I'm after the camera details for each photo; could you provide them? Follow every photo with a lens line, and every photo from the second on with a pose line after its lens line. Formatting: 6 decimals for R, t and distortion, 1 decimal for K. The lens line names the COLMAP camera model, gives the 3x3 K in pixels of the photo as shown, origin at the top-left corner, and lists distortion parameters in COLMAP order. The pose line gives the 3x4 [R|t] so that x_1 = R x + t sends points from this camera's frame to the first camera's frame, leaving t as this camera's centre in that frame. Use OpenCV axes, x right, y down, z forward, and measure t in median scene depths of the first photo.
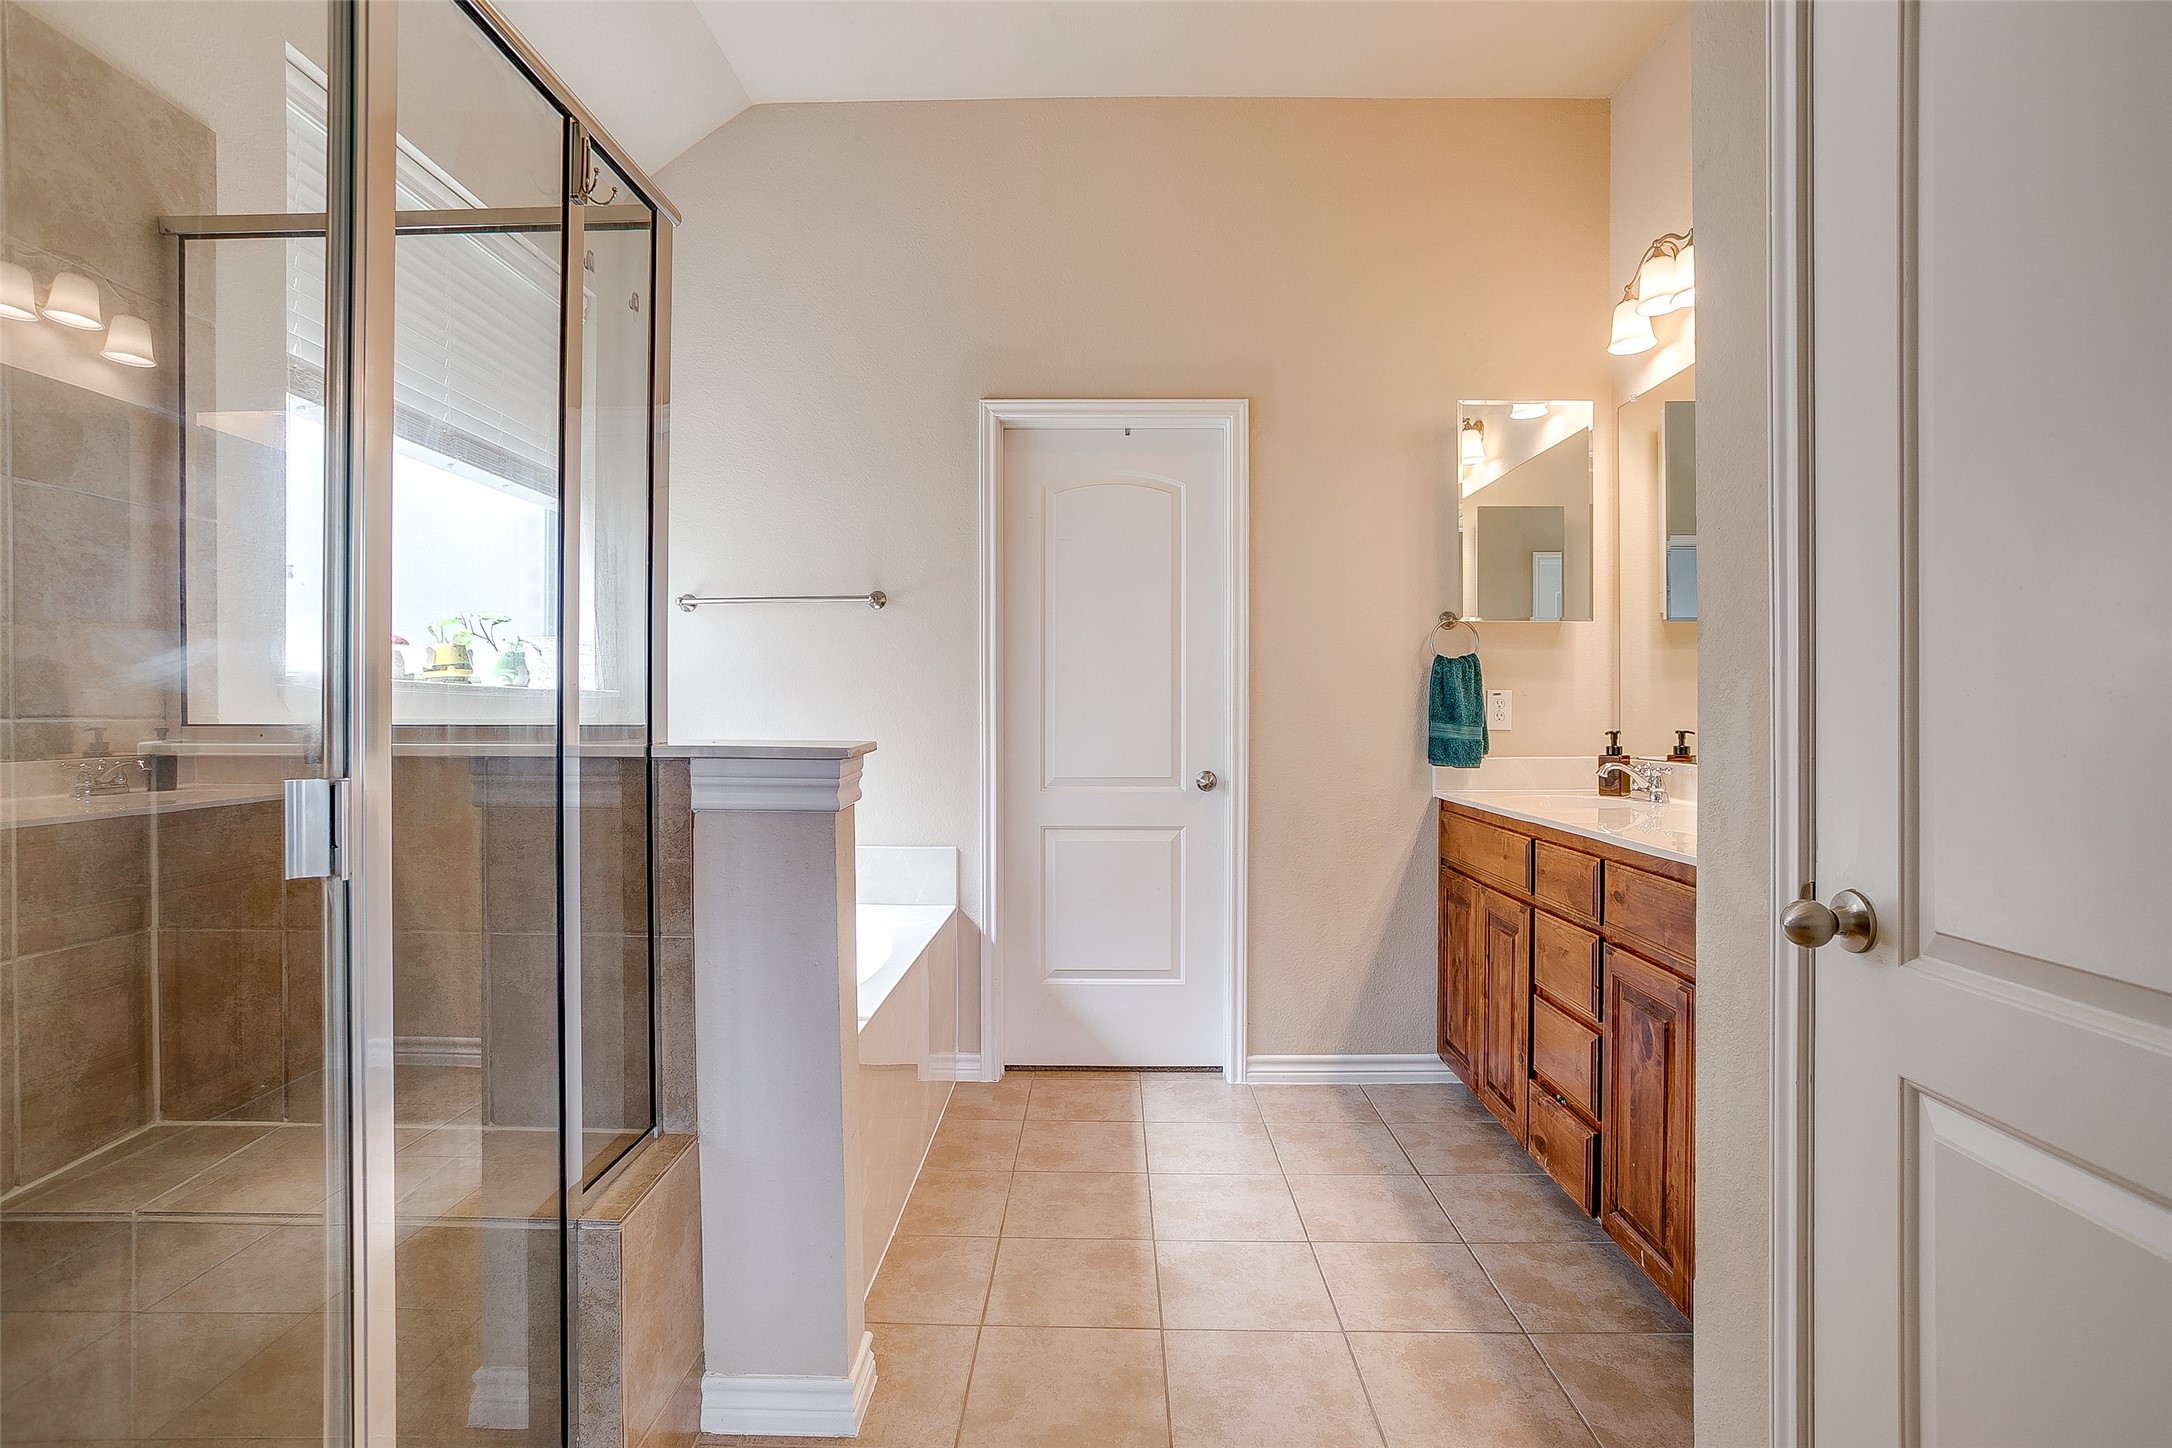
lens RADIAL K [[1210.5, 0, 1086.0], [0, 1210.5, 724.0], [0, 0, 1]] dist [-0.001640, -0.000412]
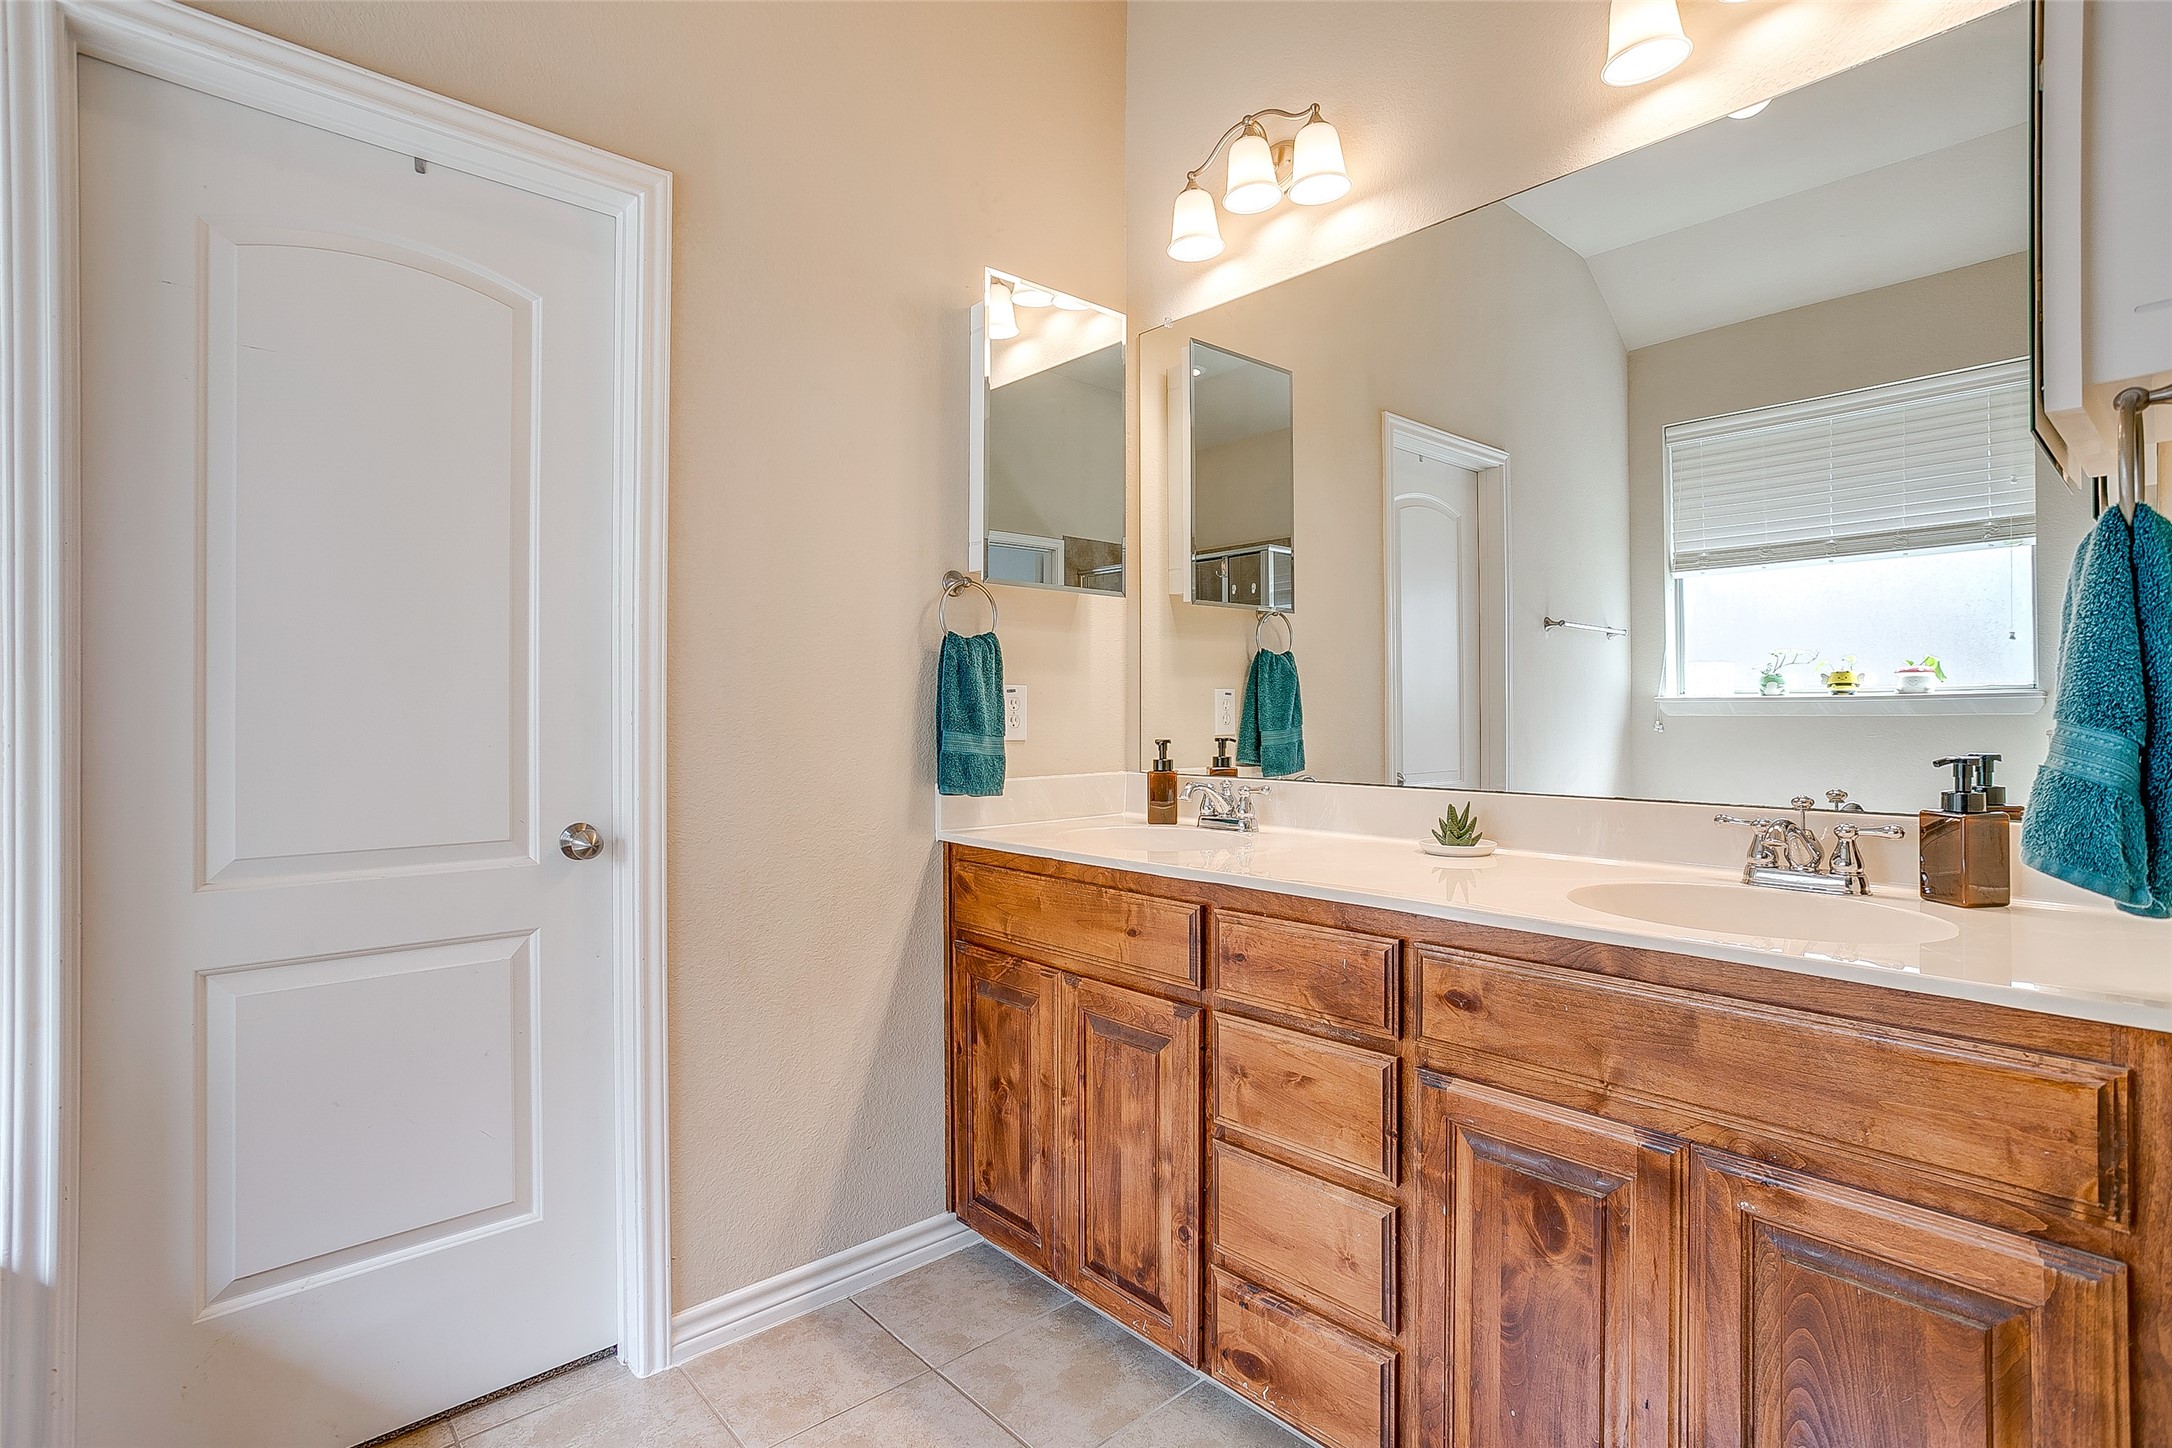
lens RADIAL K [[1076.1, 0, 1091.1], [0, 1076.1, 711.5], [0, 0, 1]] dist [-0.056826, 0.032967]
pose [[0.724348, 0.000917, 0.689434, -0.068545], [0.008323, 0.999915, -0.010074, -0.005491], [-0.689385, 0.013035, 0.724278, 0.507723]]
